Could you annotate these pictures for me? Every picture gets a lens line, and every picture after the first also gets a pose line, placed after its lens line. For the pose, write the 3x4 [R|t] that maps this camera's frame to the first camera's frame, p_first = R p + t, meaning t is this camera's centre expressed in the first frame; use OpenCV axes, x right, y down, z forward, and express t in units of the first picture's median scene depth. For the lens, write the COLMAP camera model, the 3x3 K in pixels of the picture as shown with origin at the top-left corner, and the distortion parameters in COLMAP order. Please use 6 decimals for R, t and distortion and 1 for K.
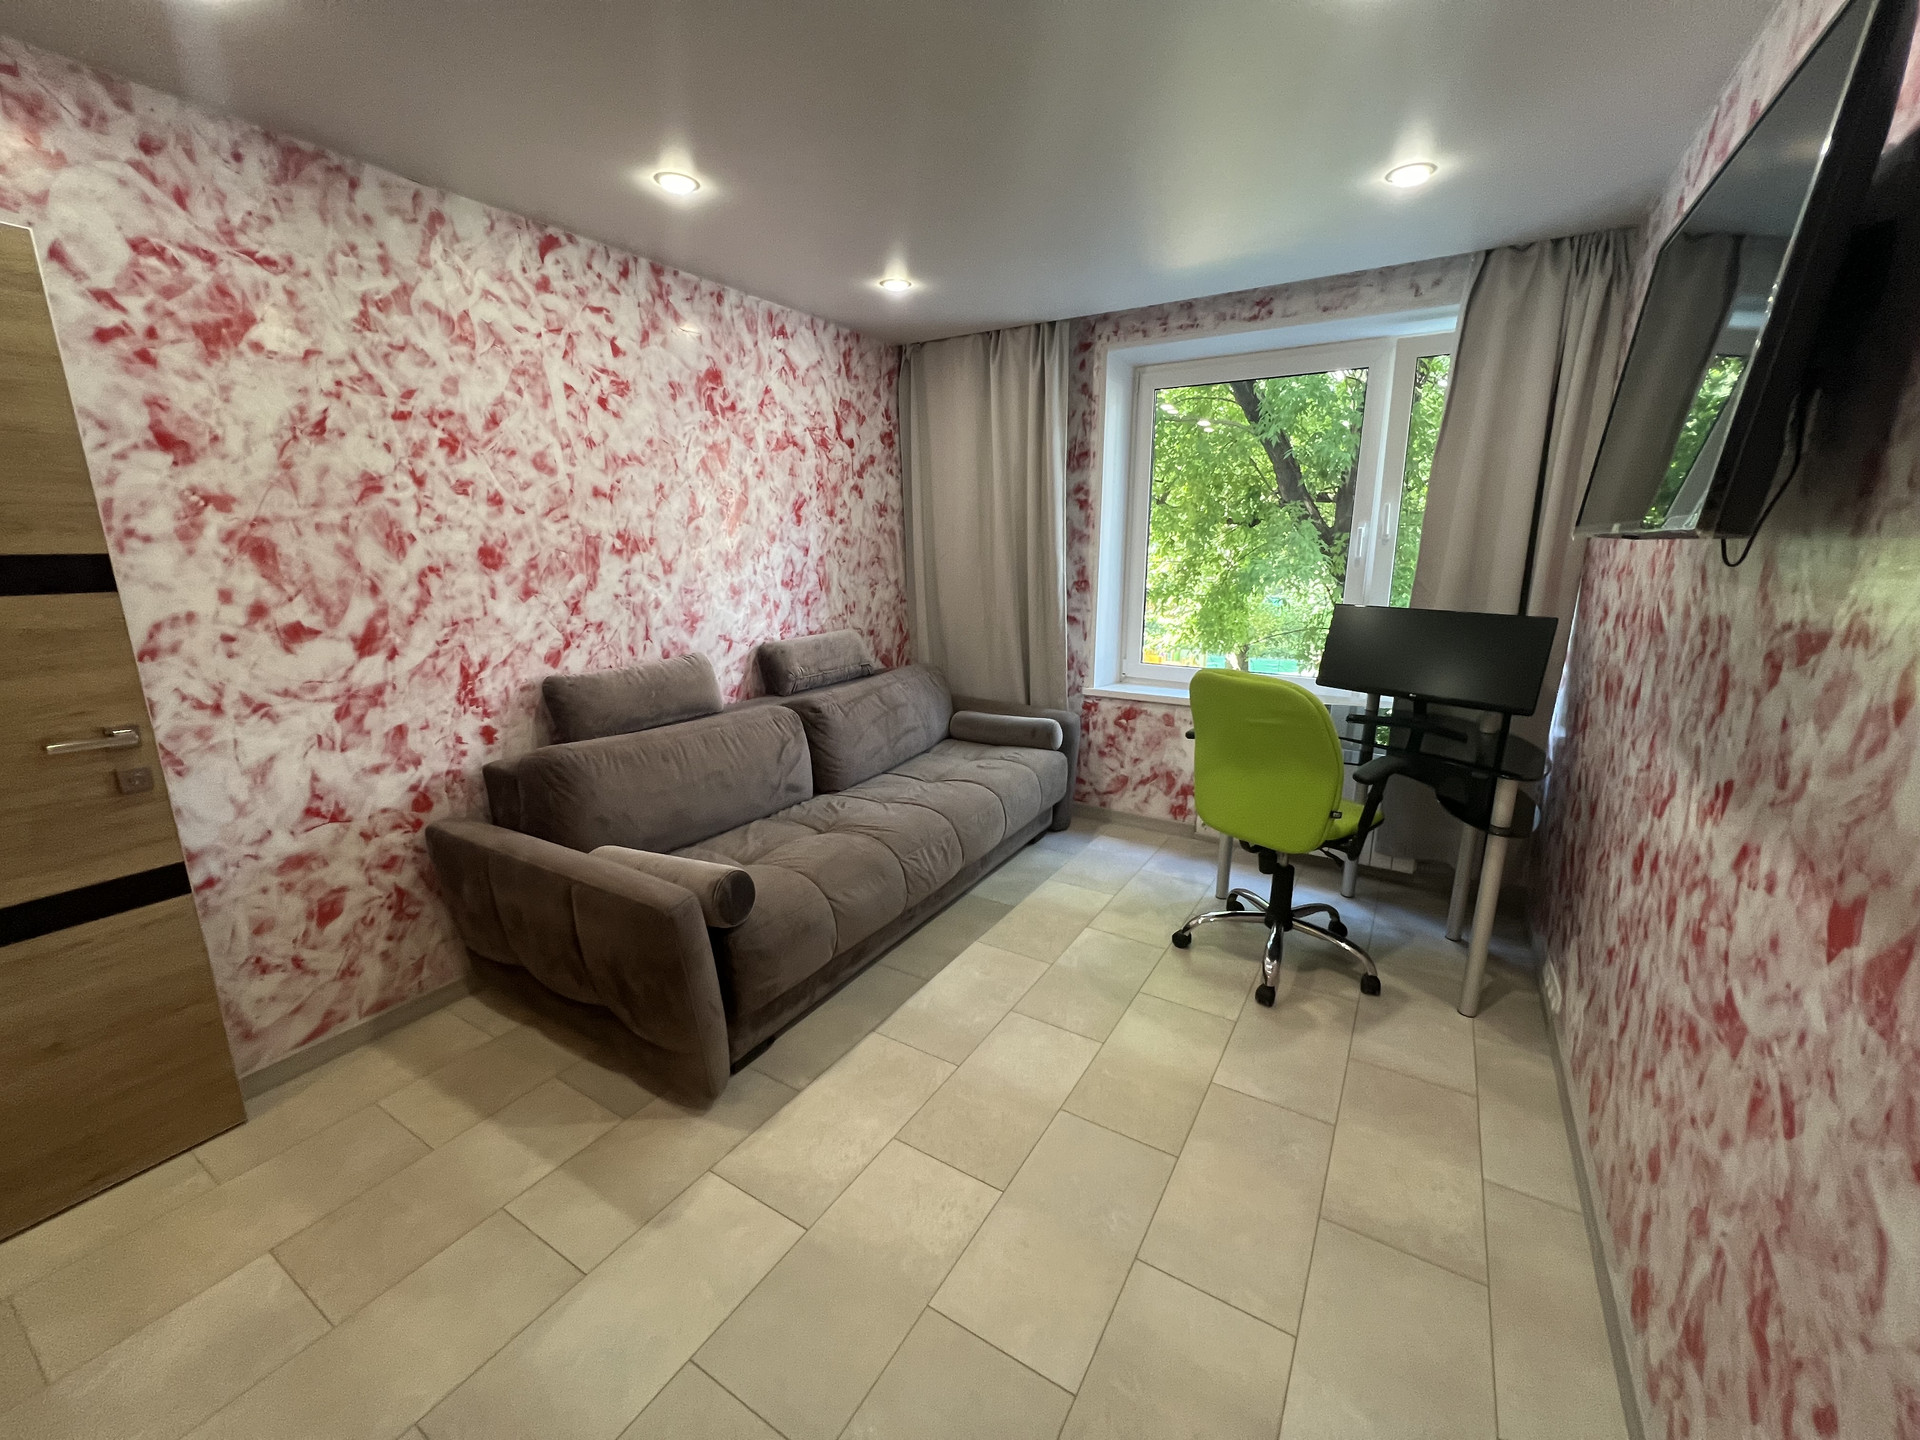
lens RADIAL K [[768.8, 0, 958.4], [0, 768.8, 715.8], [0, 0, 1]] dist [-0.000231, -0.001290]
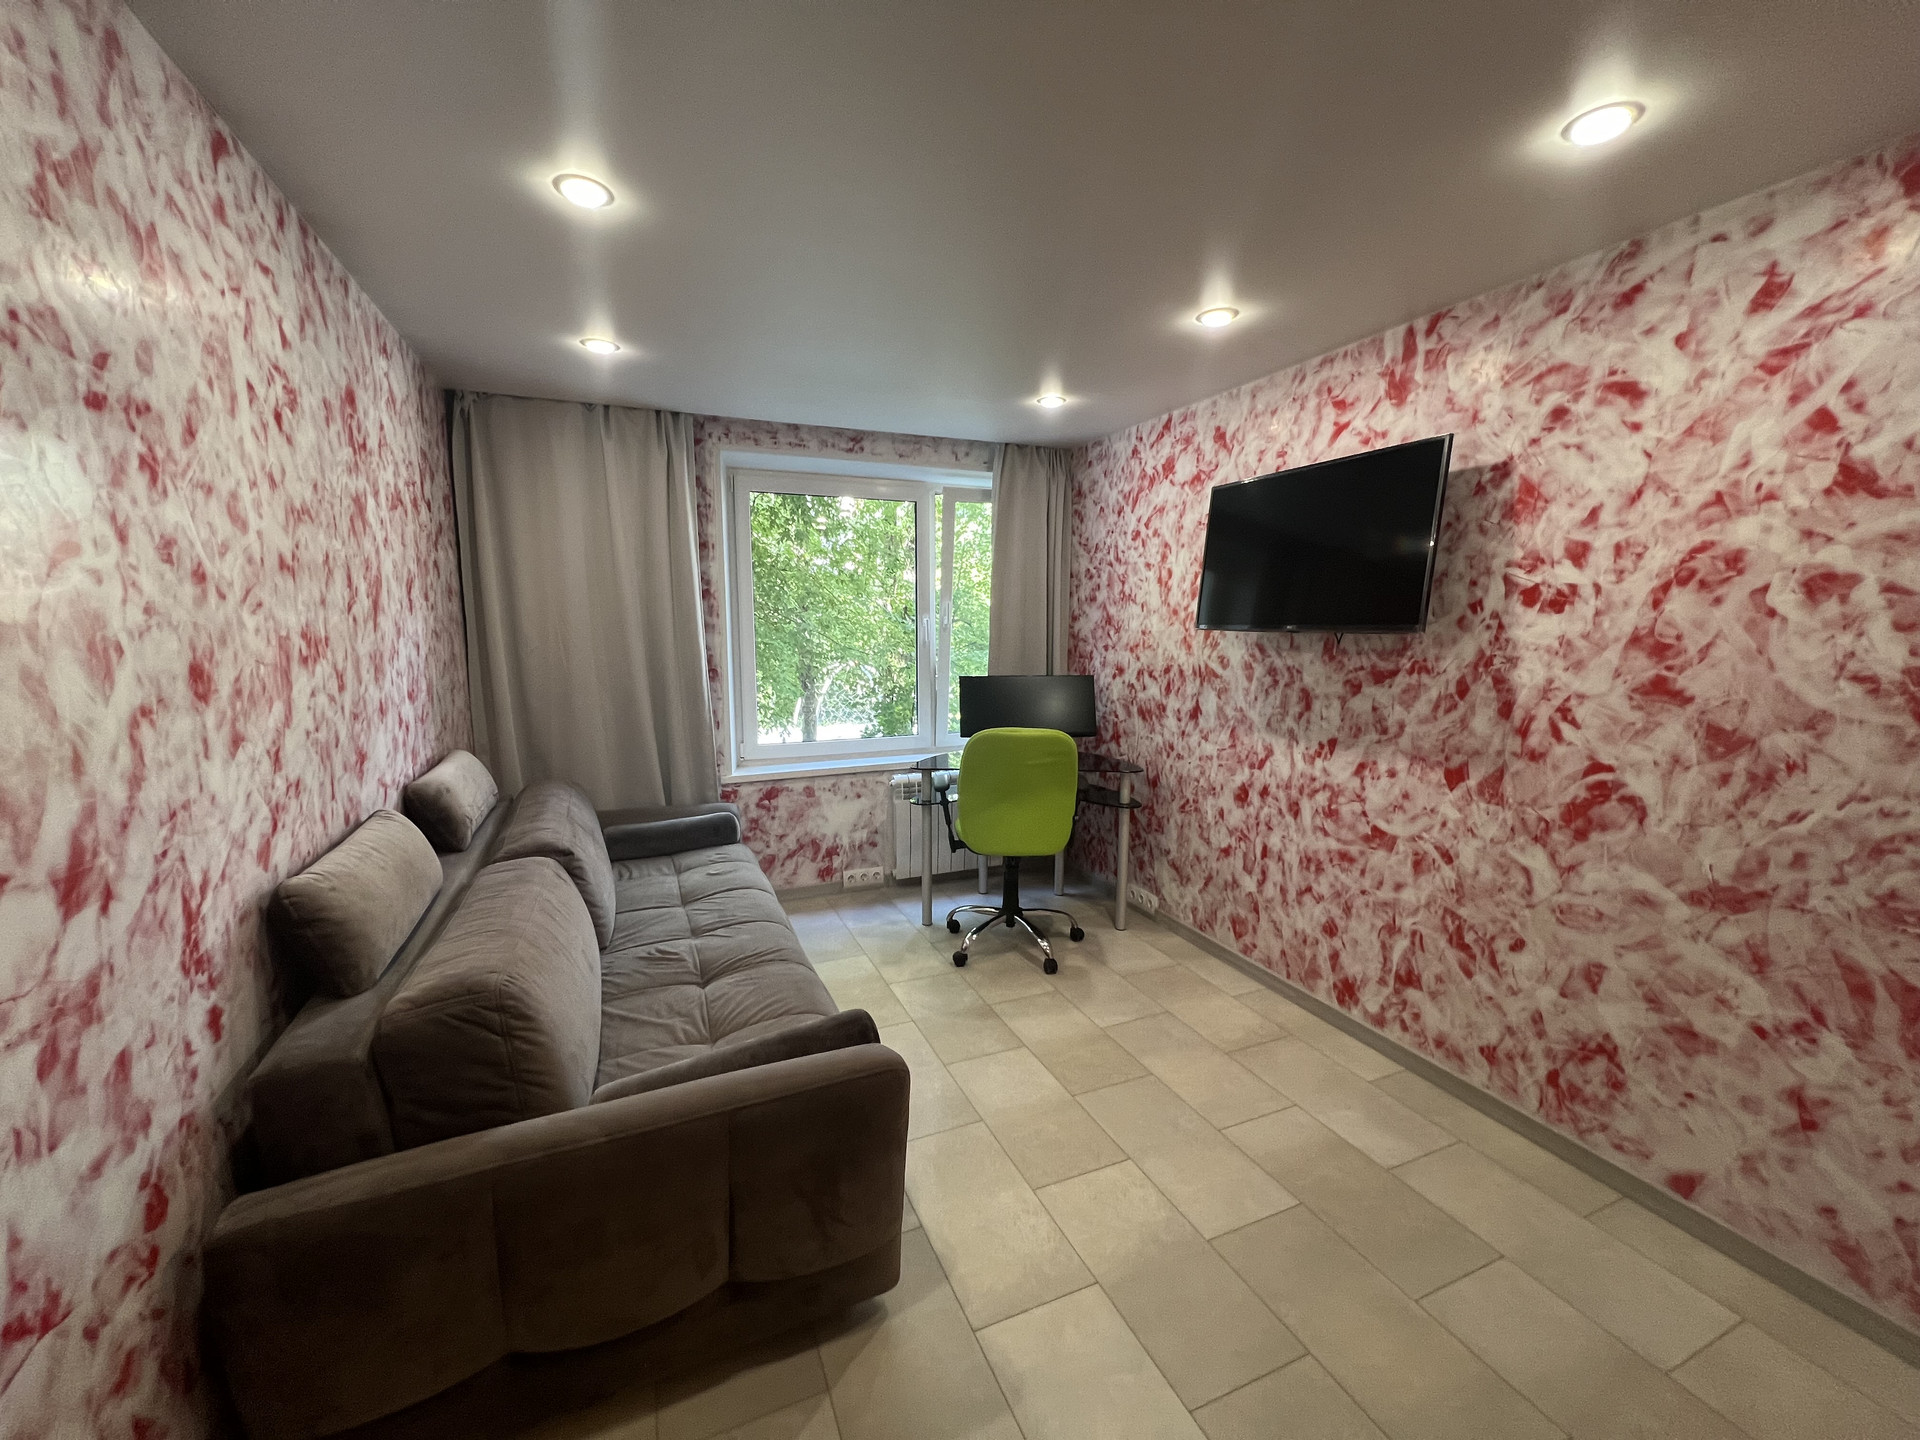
lens RADIAL K [[768.8, 0, 958.4], [0, 768.8, 715.8], [0, 0, 1]] dist [-0.000231, -0.001290]
pose [[0.576248, -0.101244, 0.810980, -0.756705], [0.181969, 0.983282, -0.006546, -0.087141], [-0.796760, 0.151345, 0.585037, 0.291364]]
